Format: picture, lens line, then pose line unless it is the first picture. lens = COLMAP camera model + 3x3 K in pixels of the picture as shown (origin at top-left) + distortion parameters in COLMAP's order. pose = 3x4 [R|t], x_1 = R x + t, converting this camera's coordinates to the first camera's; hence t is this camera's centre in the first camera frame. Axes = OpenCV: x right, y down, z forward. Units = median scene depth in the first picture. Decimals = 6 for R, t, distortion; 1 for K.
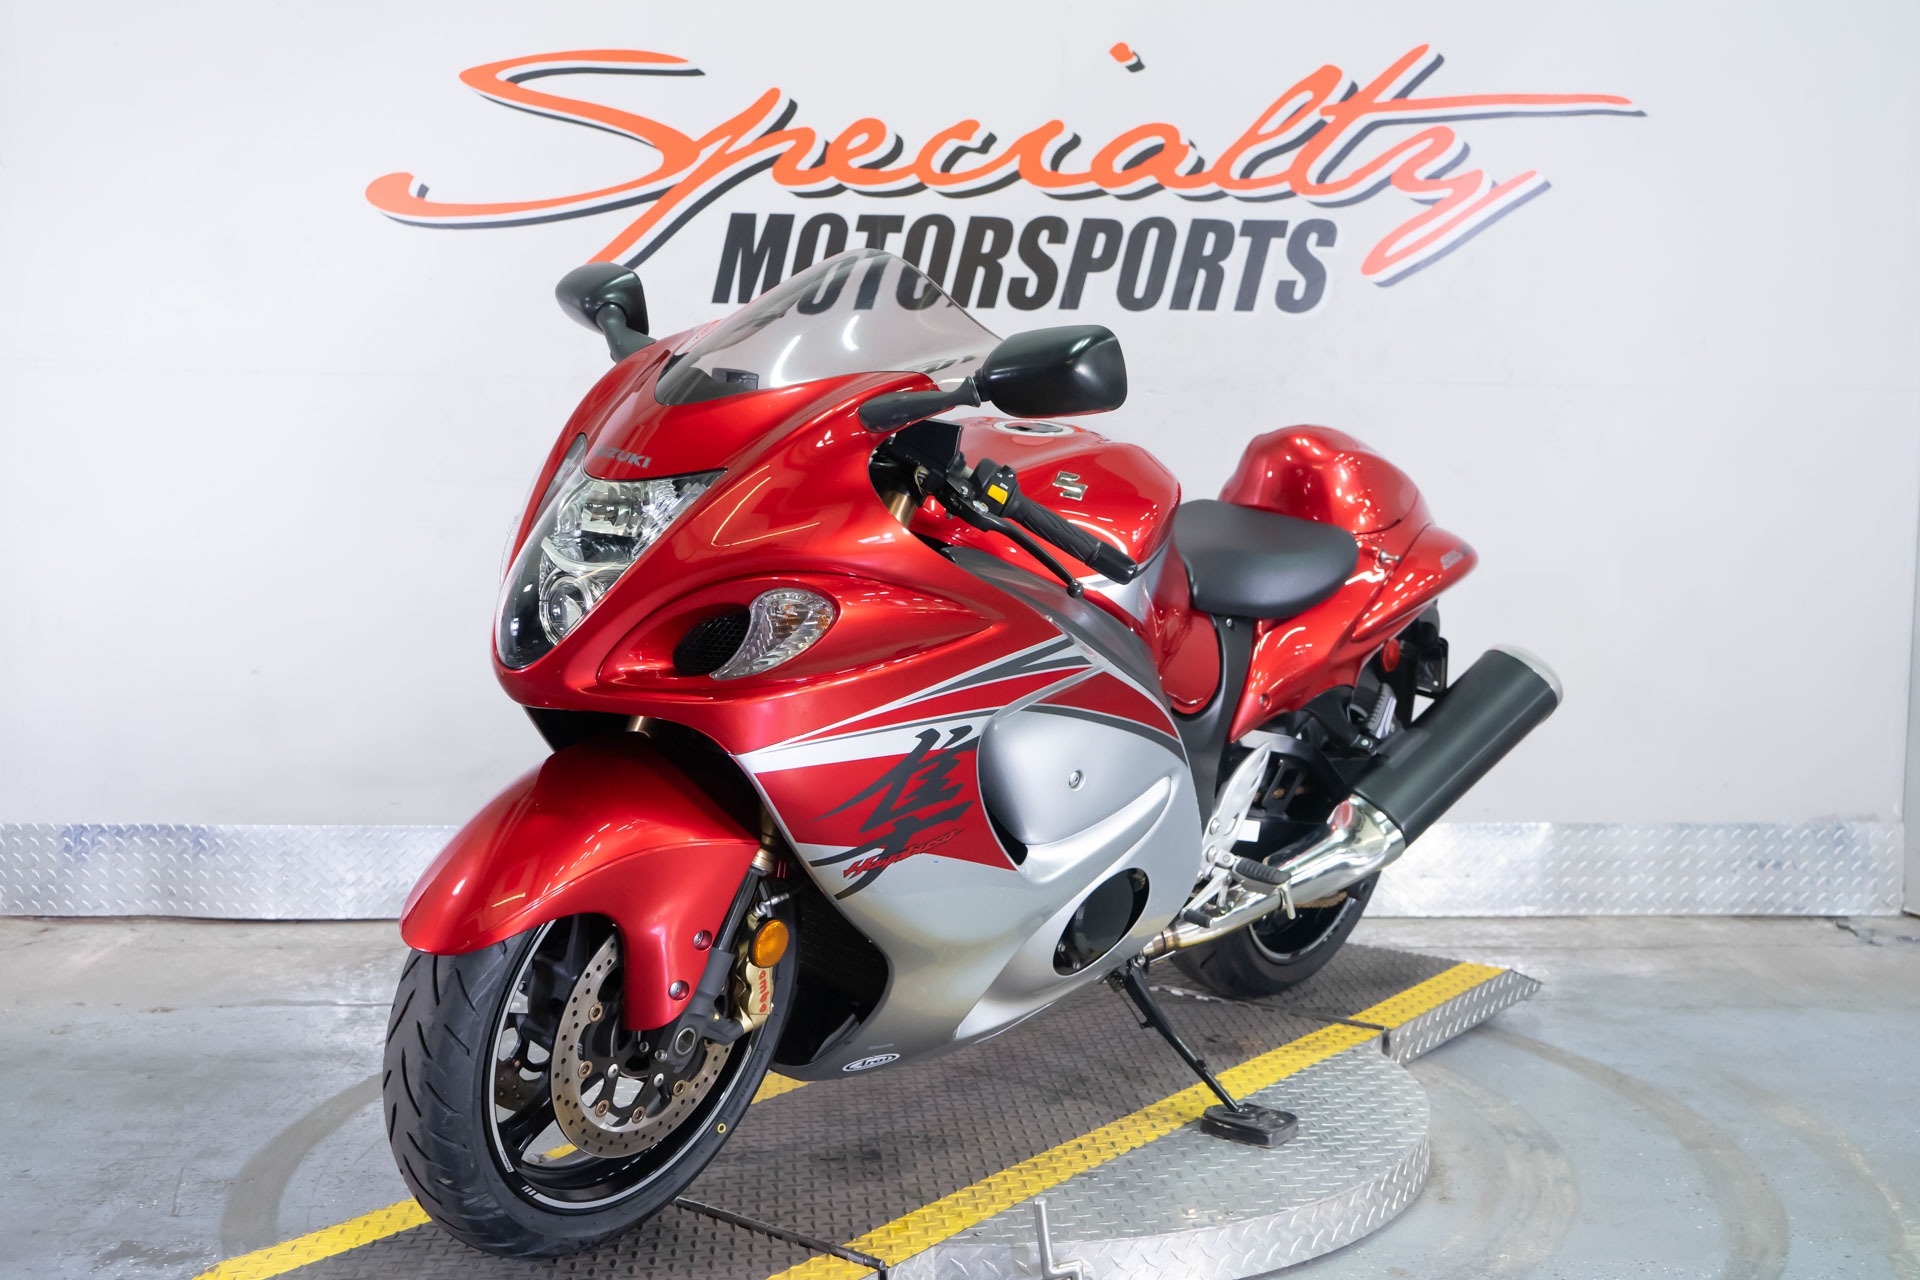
lens RADIAL K [[2095.4, 0, 956.5], [0, 2095.4, 633.0], [0, 0, 1]] dist [0.007492, 0.031838]
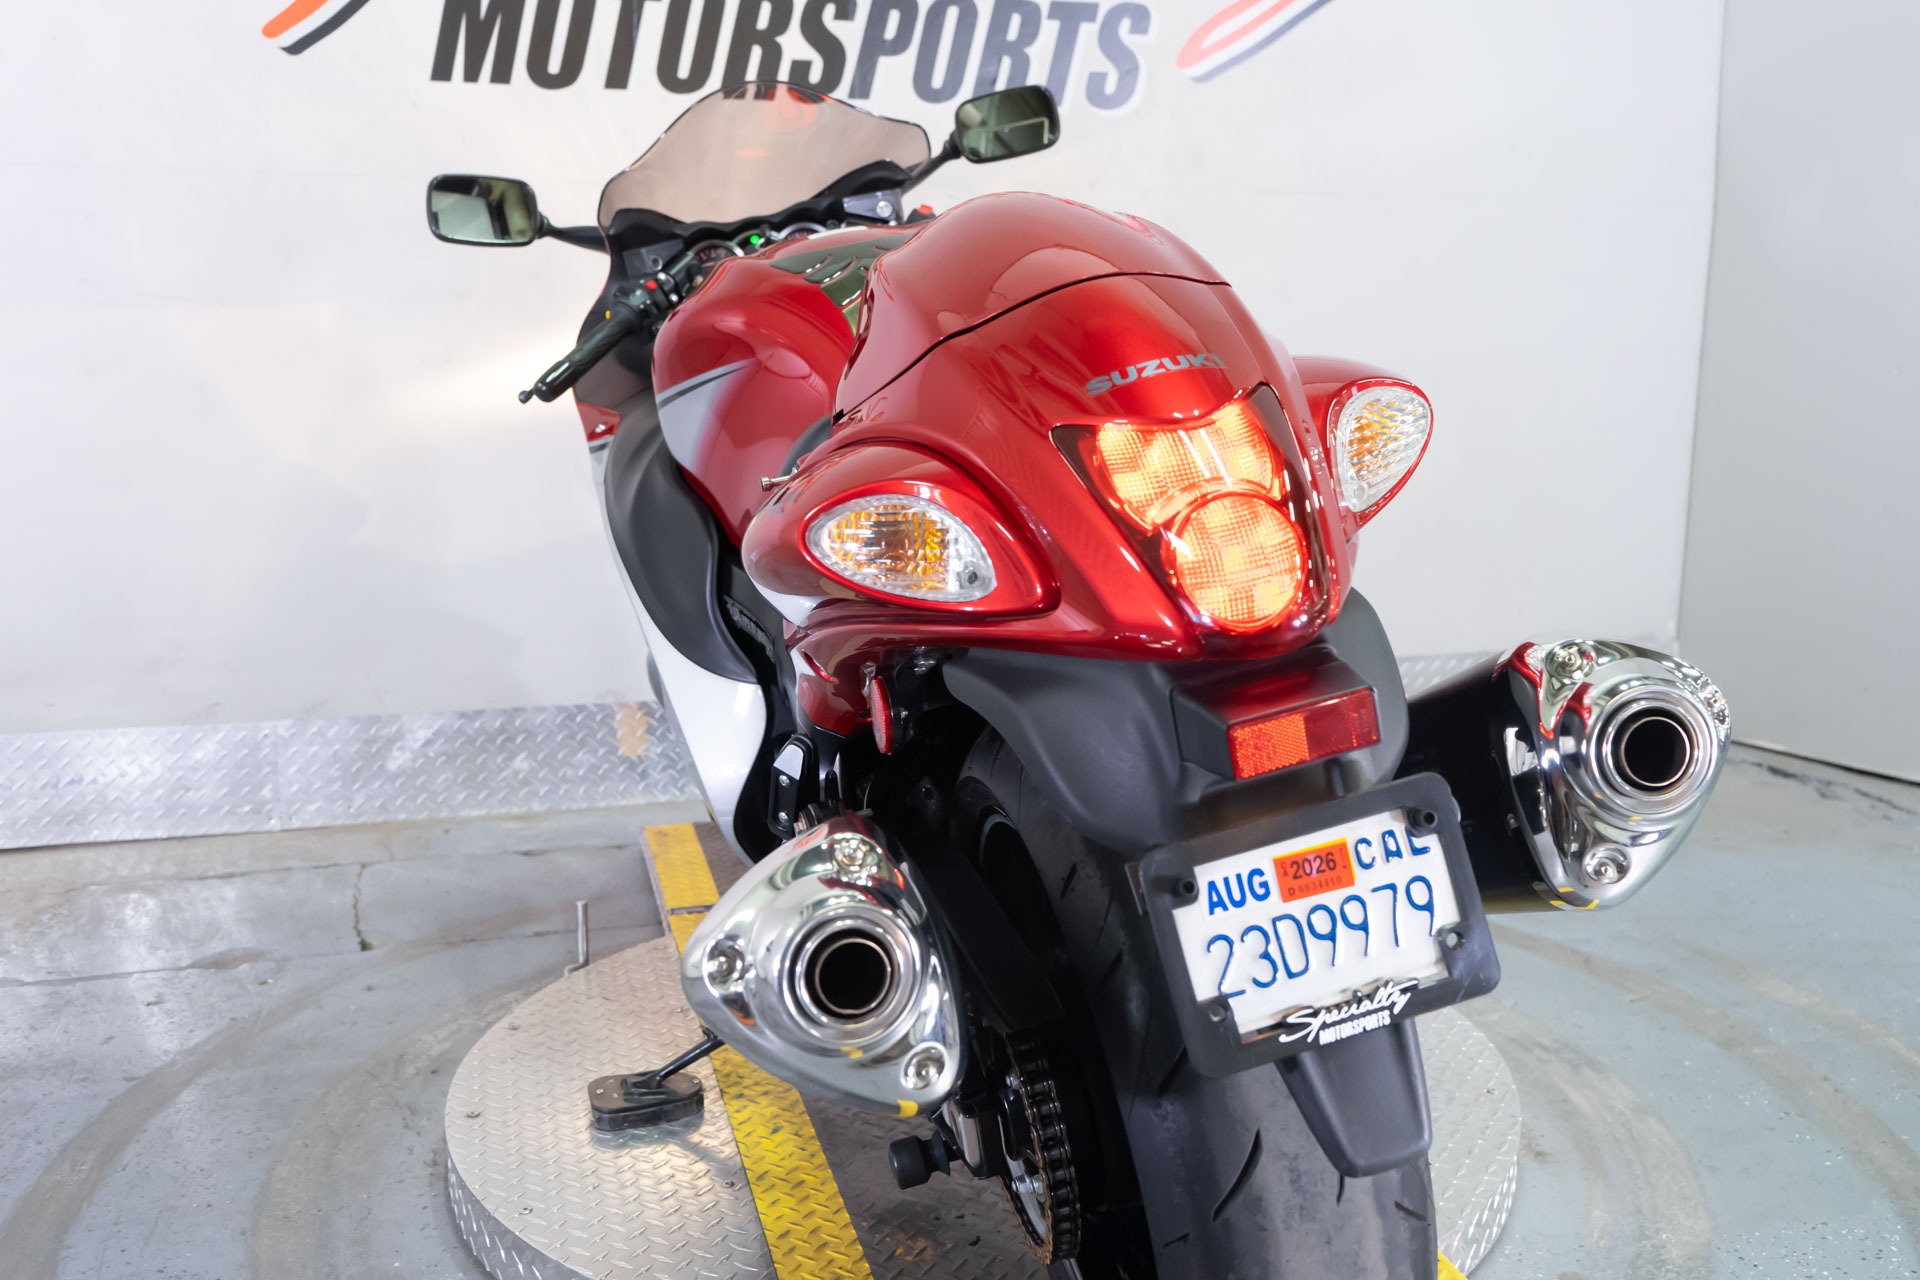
lens RADIAL K [[1891.6, 0, 960.0], [0, 1891.6, 640.0], [0, 0, 1]] dist [0.014013, 0.001220]
pose [[0.967856, -0.047130, 0.247048, -0.110209], [0.020779, 0.993911, 0.108207, -0.016211], [-0.250644, -0.099595, 0.962943, 0.214070]]
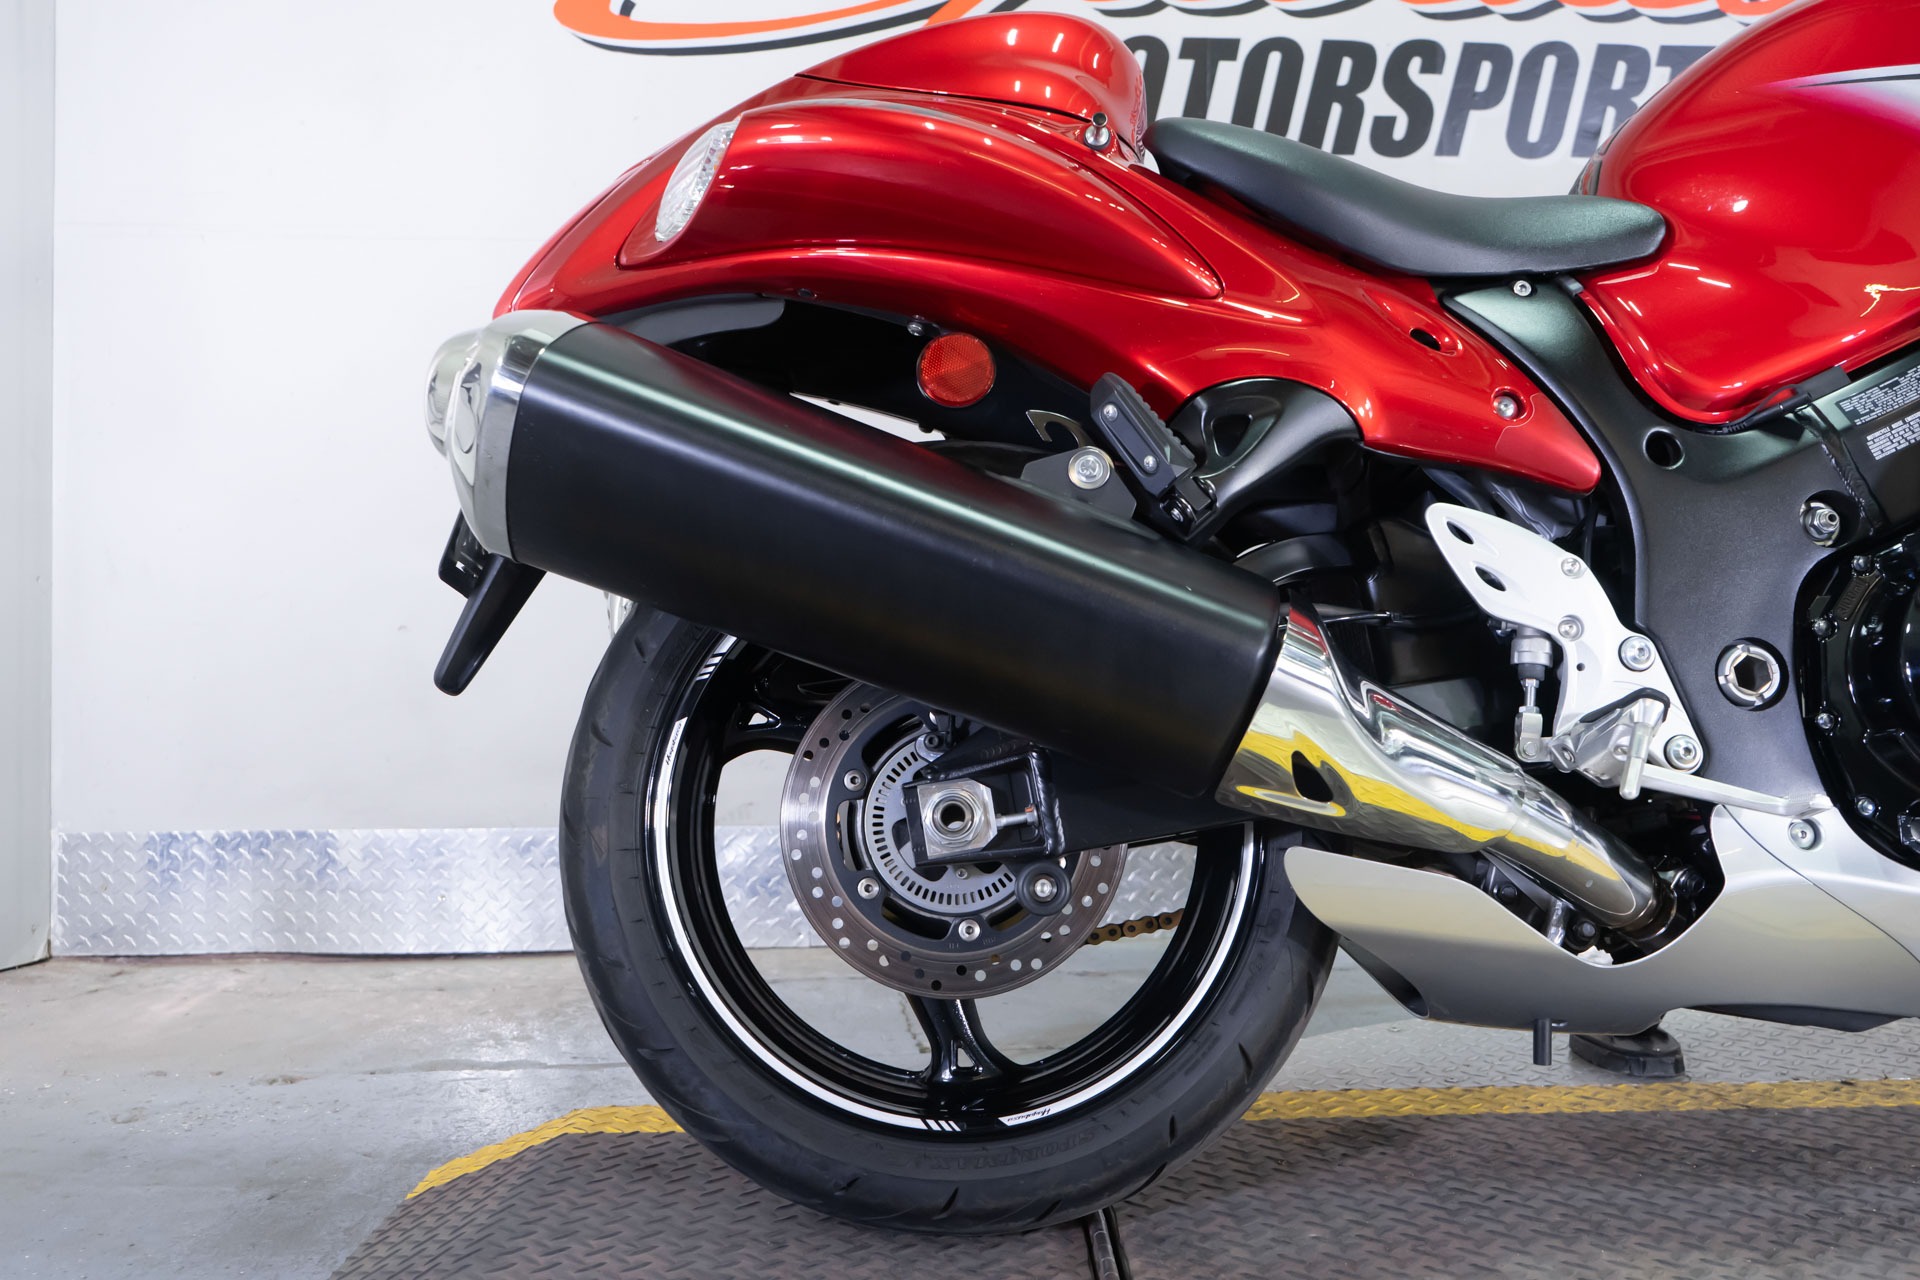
lens RADIAL K [[1667.9, 0, 960.0], [0, 1667.9, 640.0], [0, 0, 1]] dist [-0.007690, 0.008393]
pose [[0.999105, -0.012506, 0.040402, -0.158690], [0.015290, 0.997476, -0.069333, 0.069216], [-0.039433, 0.069889, 0.996775, 0.393201]]
